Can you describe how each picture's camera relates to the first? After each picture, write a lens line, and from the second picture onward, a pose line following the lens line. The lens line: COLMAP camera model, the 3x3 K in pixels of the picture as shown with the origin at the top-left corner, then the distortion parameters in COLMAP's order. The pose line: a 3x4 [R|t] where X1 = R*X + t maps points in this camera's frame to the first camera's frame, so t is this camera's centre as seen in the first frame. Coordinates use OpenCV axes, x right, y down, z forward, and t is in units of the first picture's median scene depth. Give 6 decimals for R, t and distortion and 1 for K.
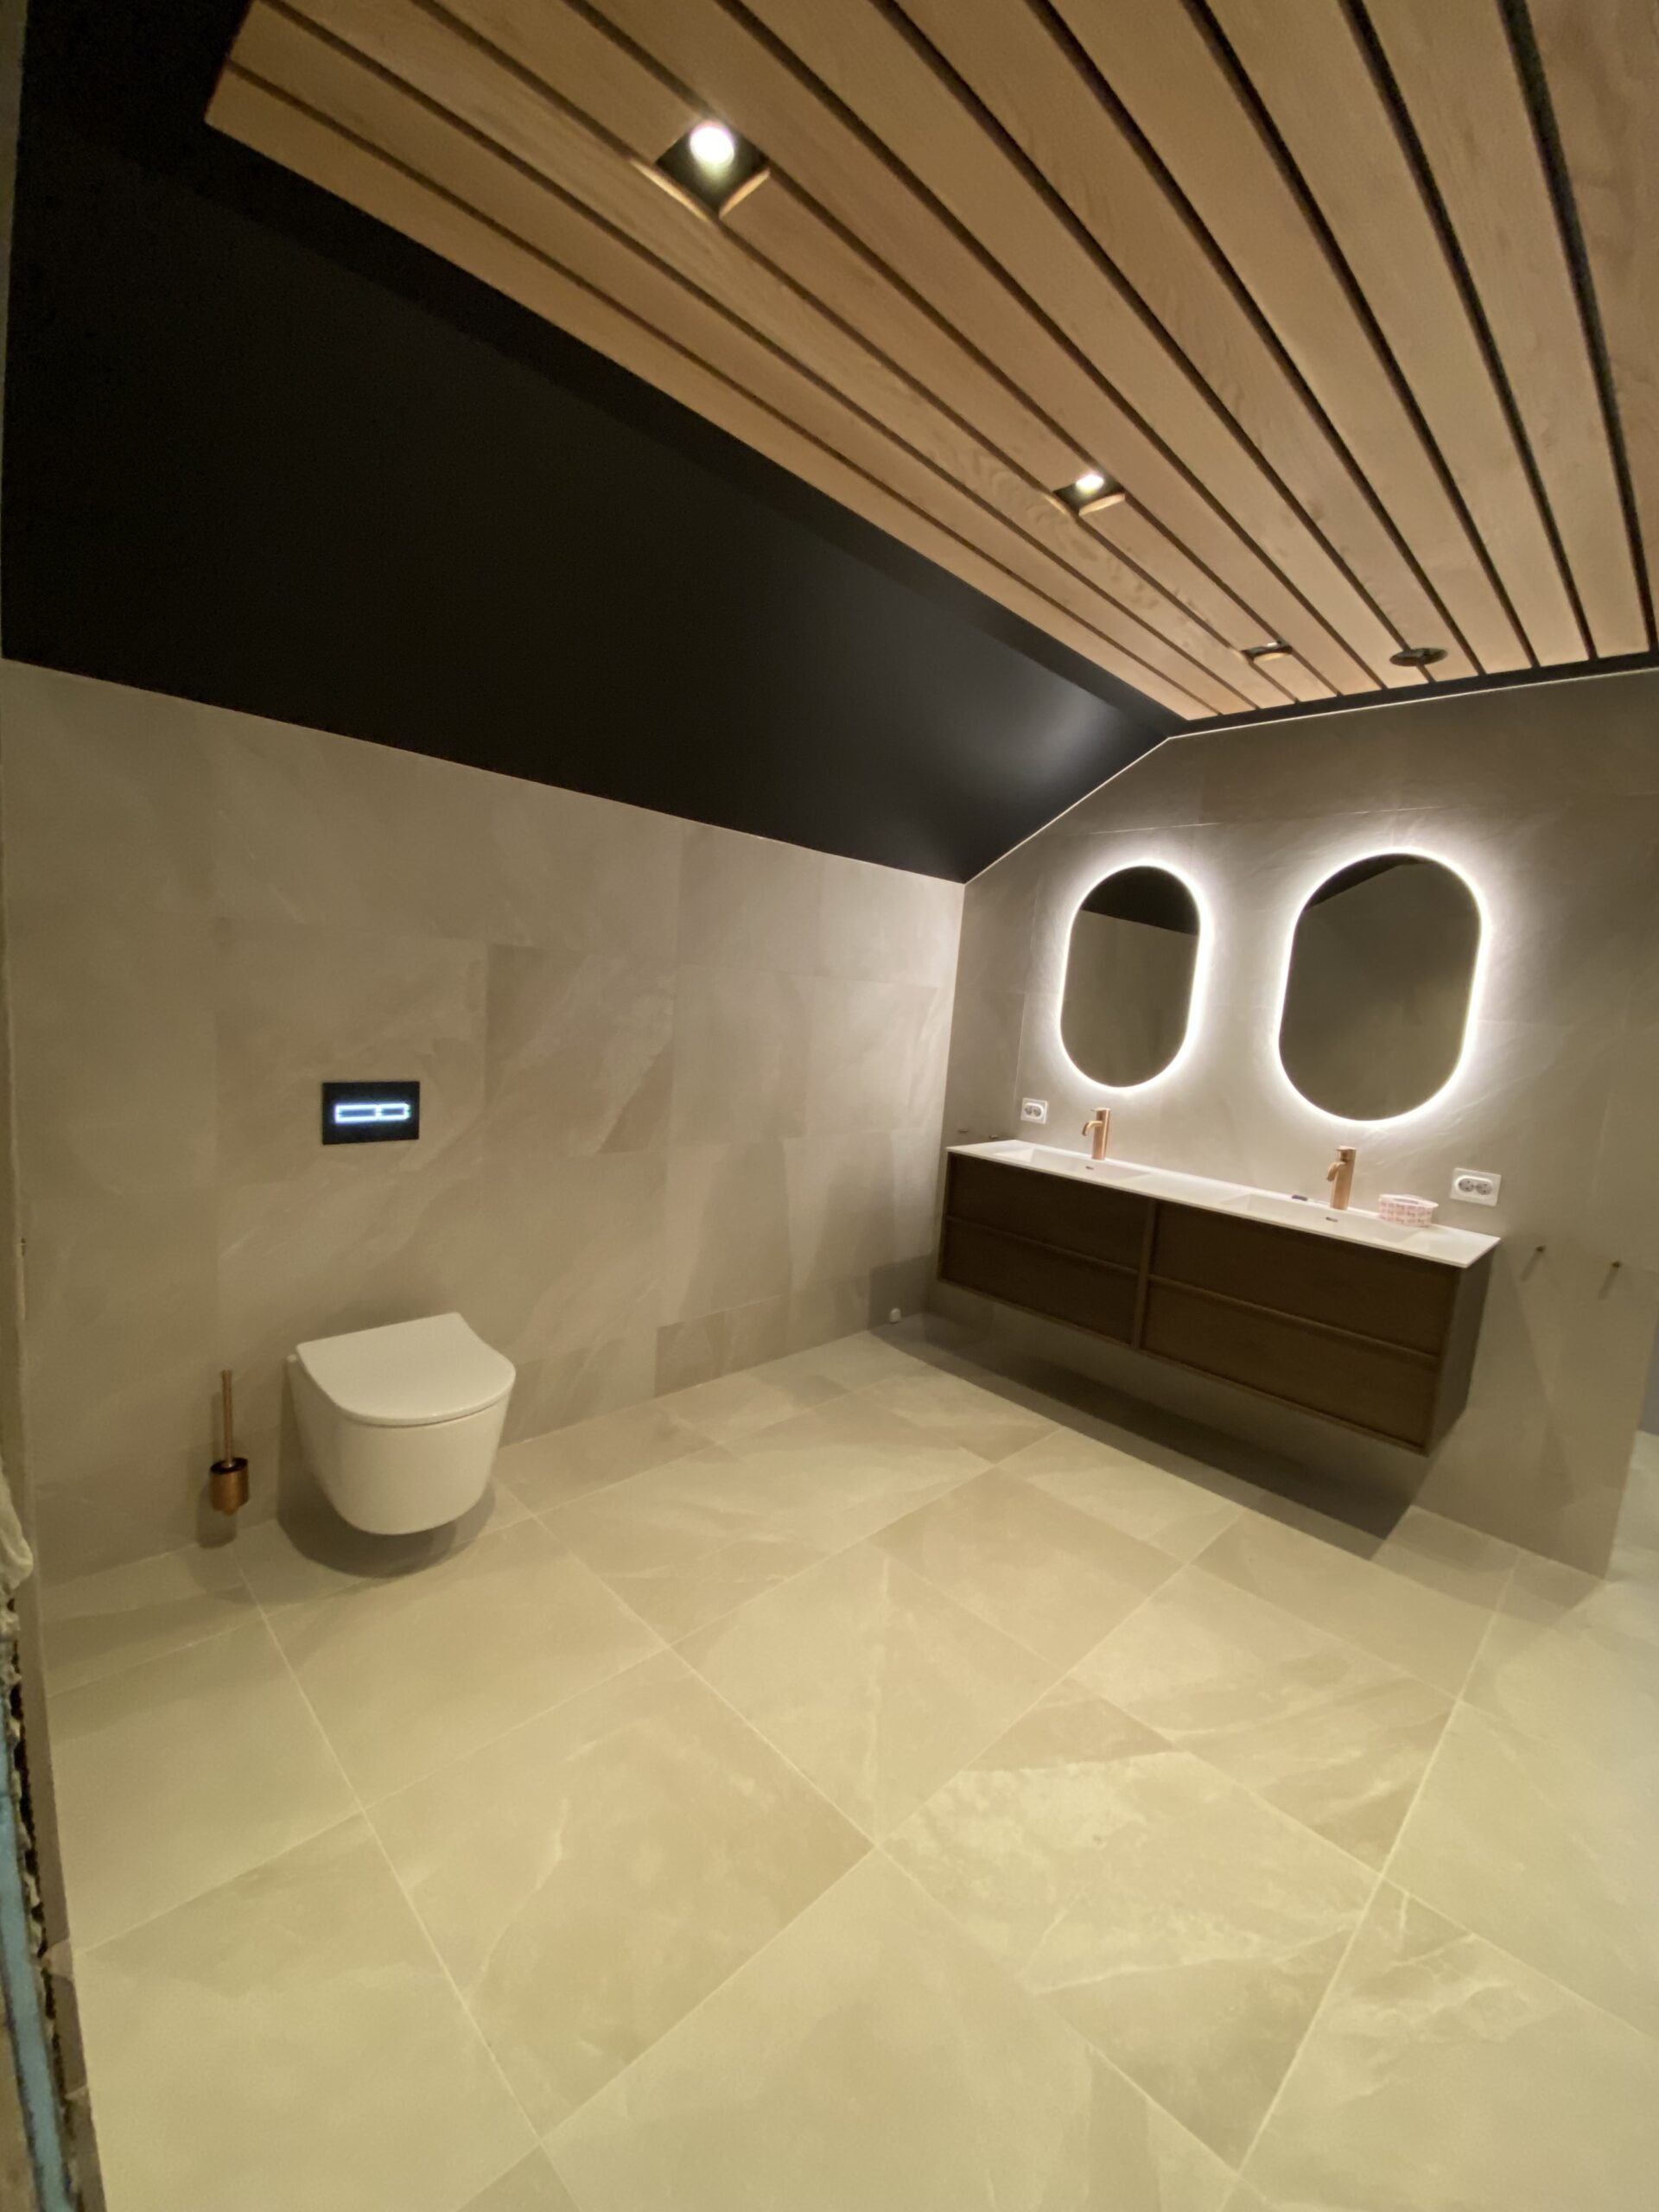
lens RADIAL K [[890.6, 0, 829.5], [0, 890.6, 1106.0], [0, 0, 1]] dist [-0.027234, -0.000109]
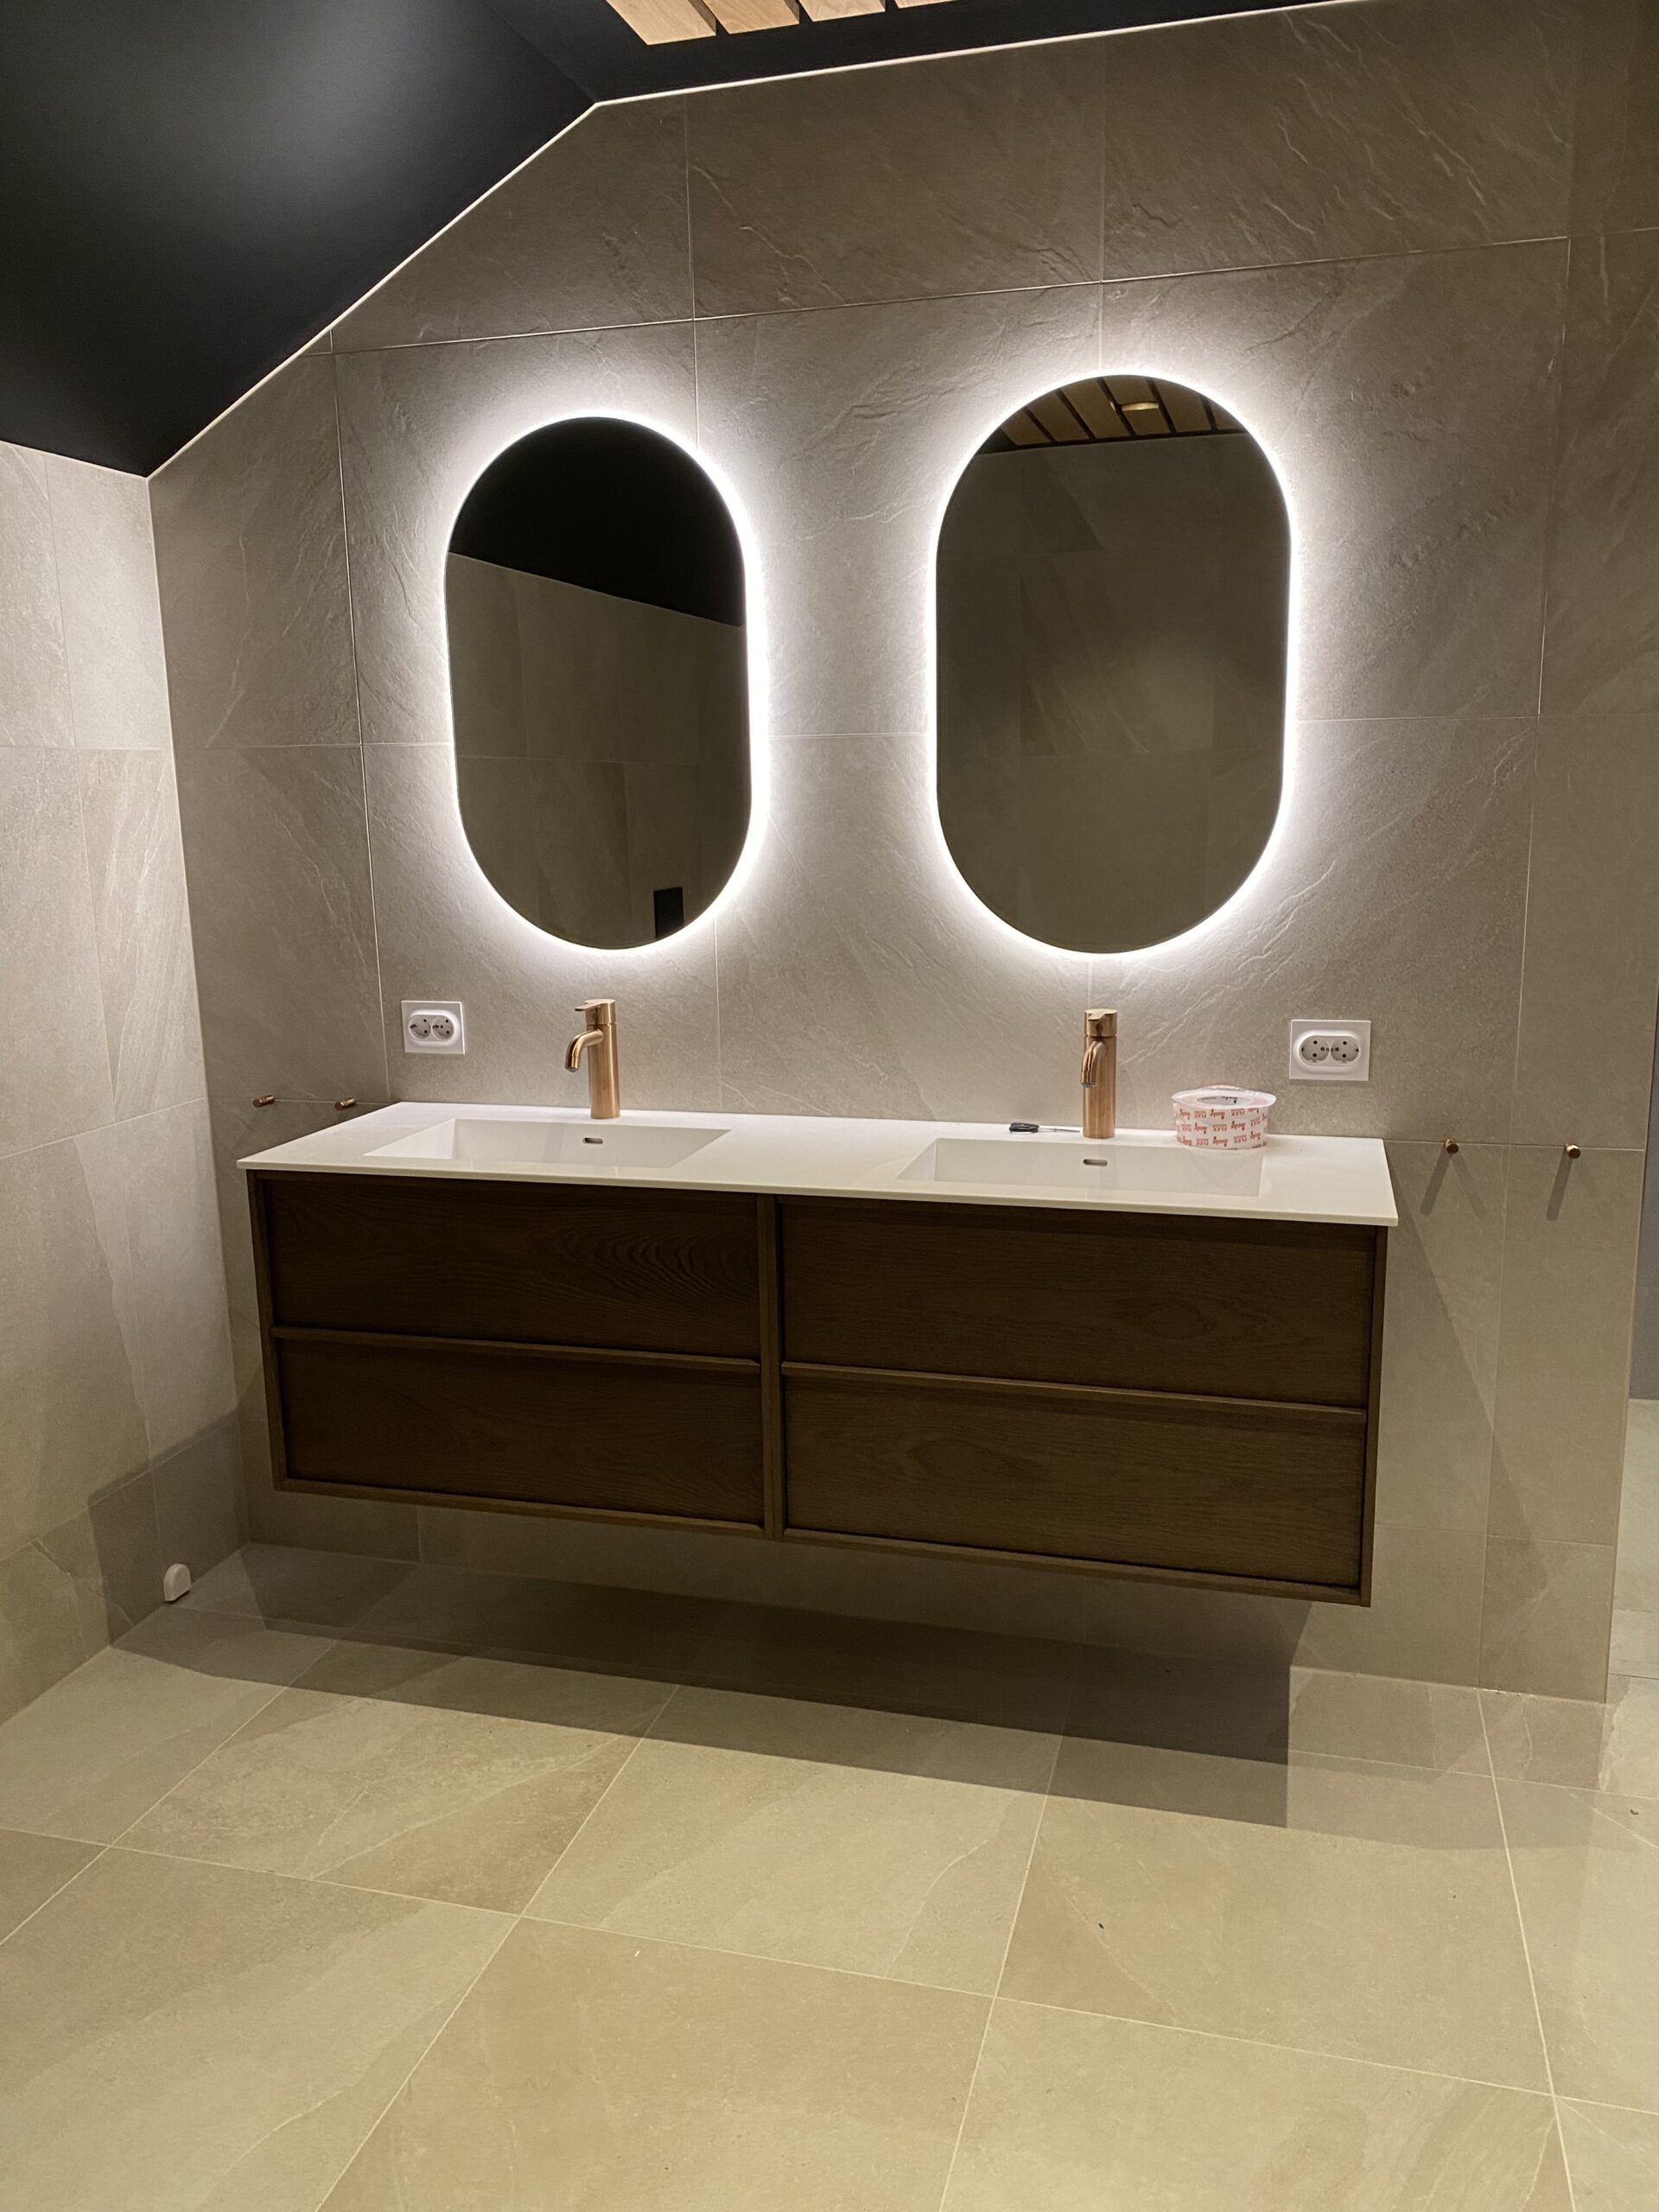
lens RADIAL K [[1672.0, 0, 828.6], [0, 1672.0, 1118.0], [0, 0, 1]] dist [0.100737, -0.165968]
pose [[0.862842, -0.185424, 0.470236, 0.009529], [0.142271, 0.981766, 0.126076, -0.031749], [-0.485039, -0.041883, 0.873489, 0.250112]]
